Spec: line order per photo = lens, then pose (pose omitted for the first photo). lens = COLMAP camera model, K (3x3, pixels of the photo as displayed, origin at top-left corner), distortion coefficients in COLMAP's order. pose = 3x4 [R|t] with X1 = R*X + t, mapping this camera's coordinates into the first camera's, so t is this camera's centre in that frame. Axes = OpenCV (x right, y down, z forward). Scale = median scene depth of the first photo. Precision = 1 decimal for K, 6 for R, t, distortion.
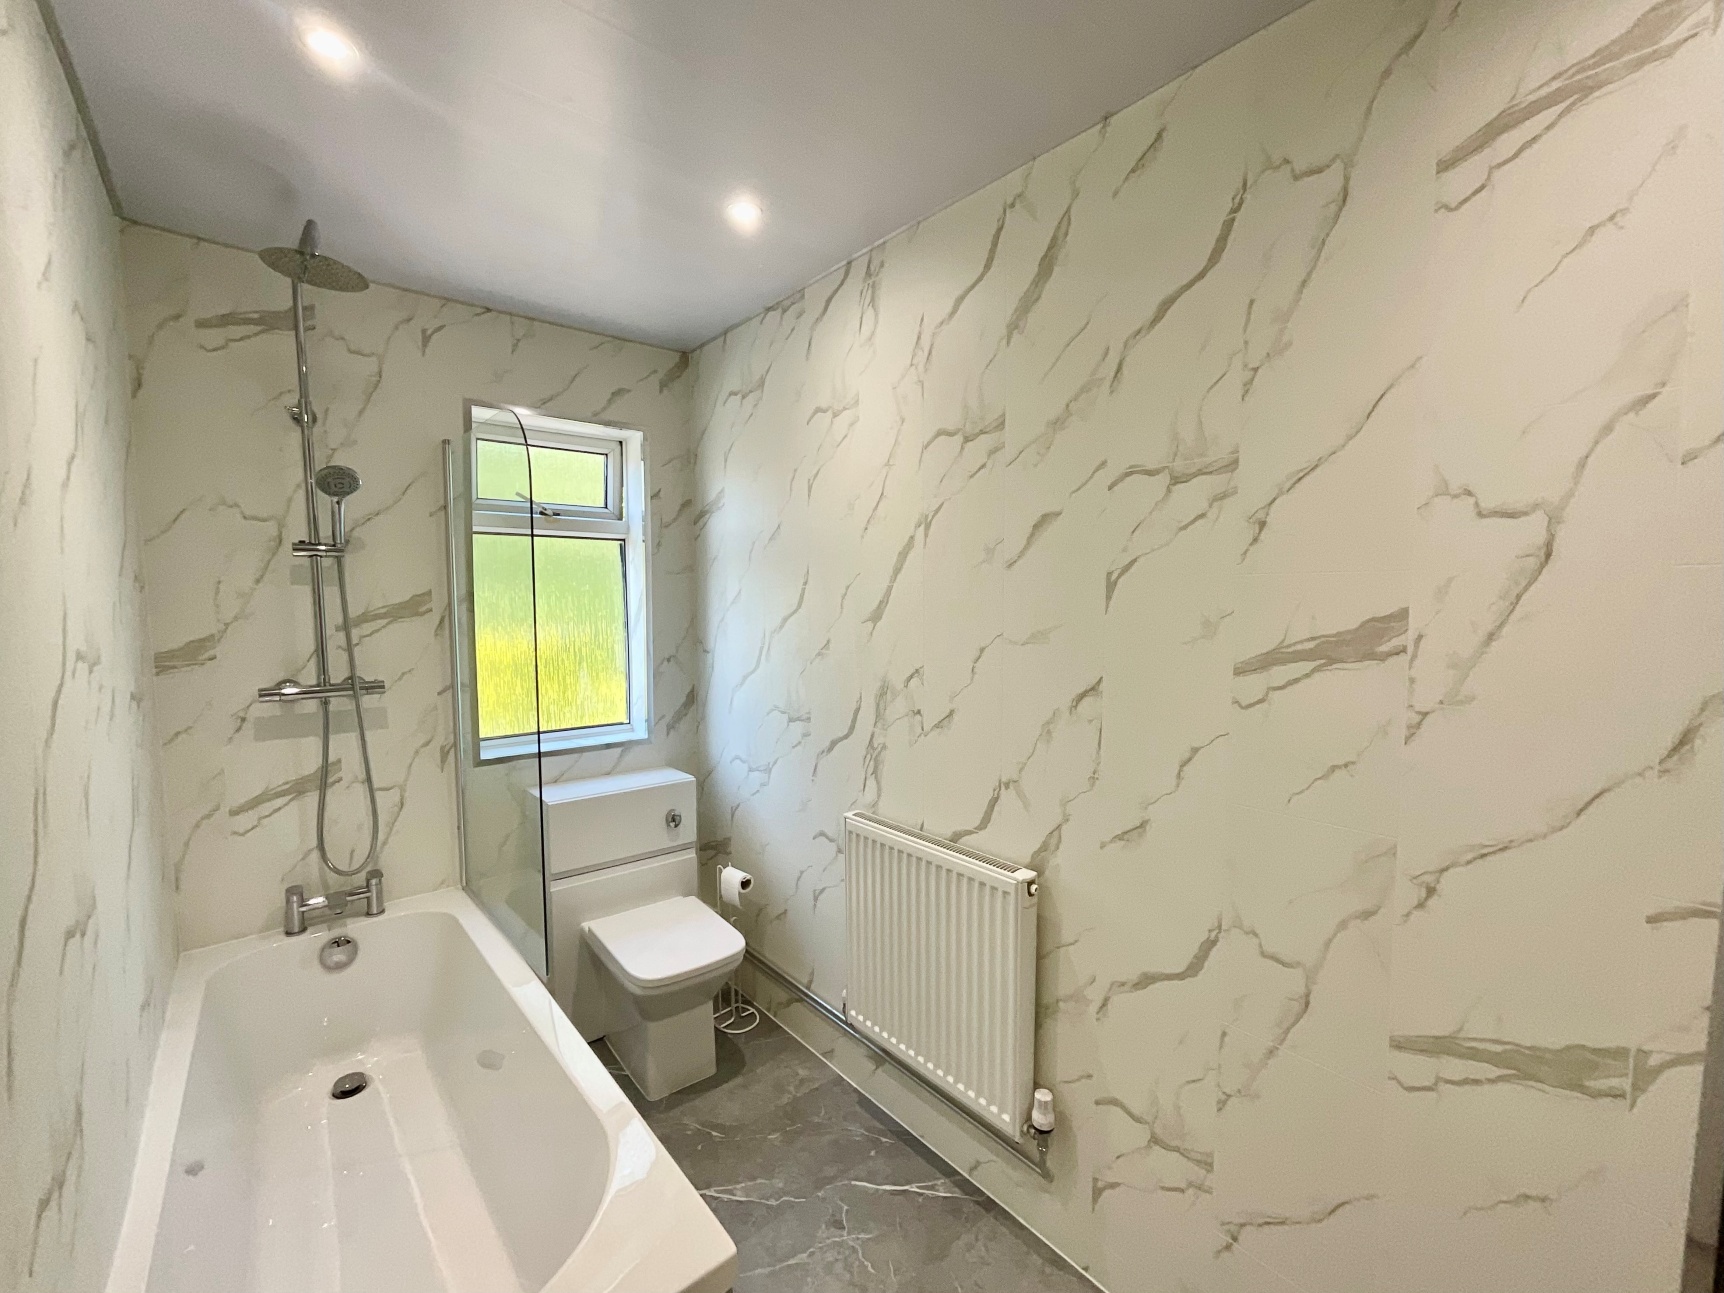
lens RADIAL K [[704.0, 0, 862.0], [0, 704.0, 646.5], [0, 0, 1]] dist [-0.008942, -0.000108]
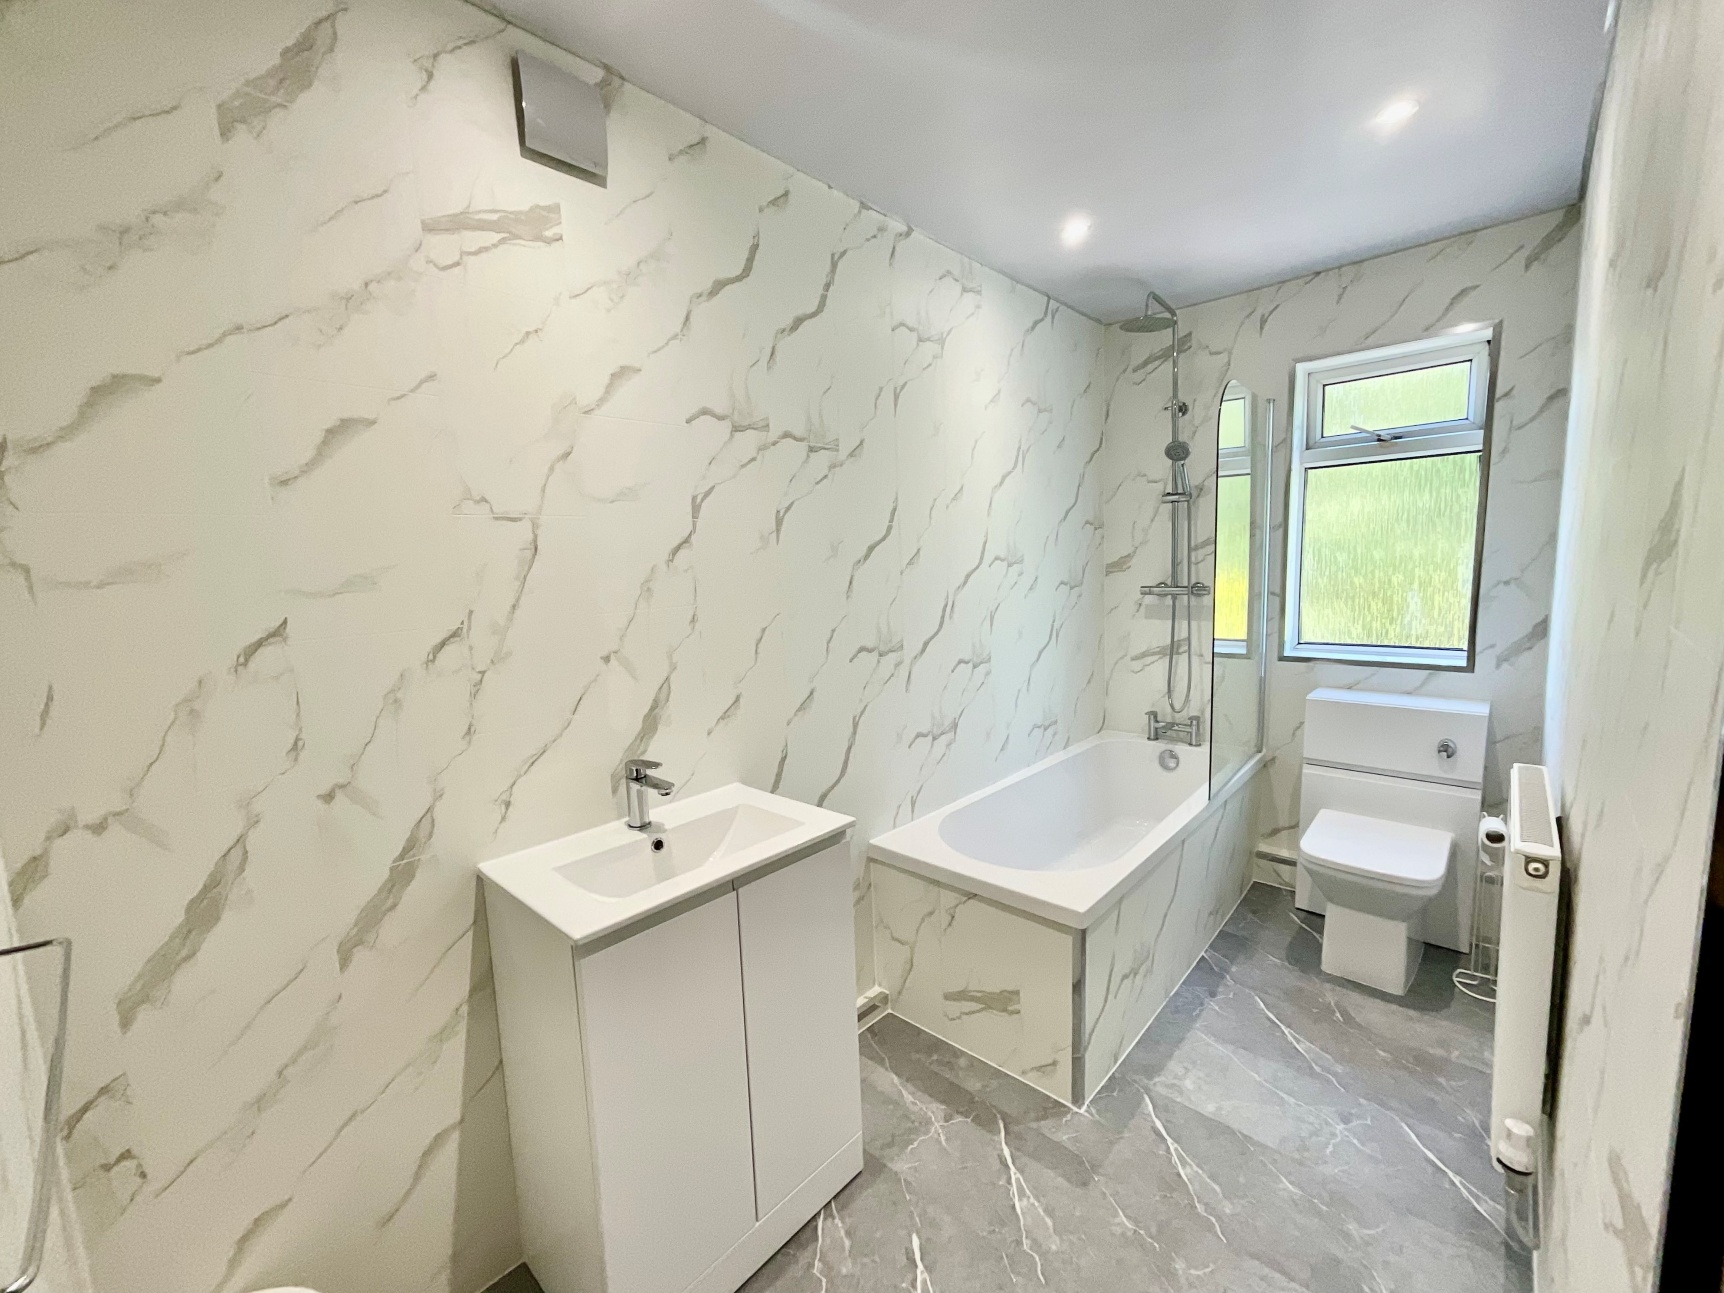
lens RADIAL K [[704.0, 0, 862.0], [0, 704.0, 646.5], [0, 0, 1]] dist [-0.008942, -0.000108]
pose [[0.120874, 0.116607, -0.985795, 0.668929], [-0.028488, 0.993075, 0.113975, 0.028531], [0.992259, 0.014306, 0.123359, 0.125048]]
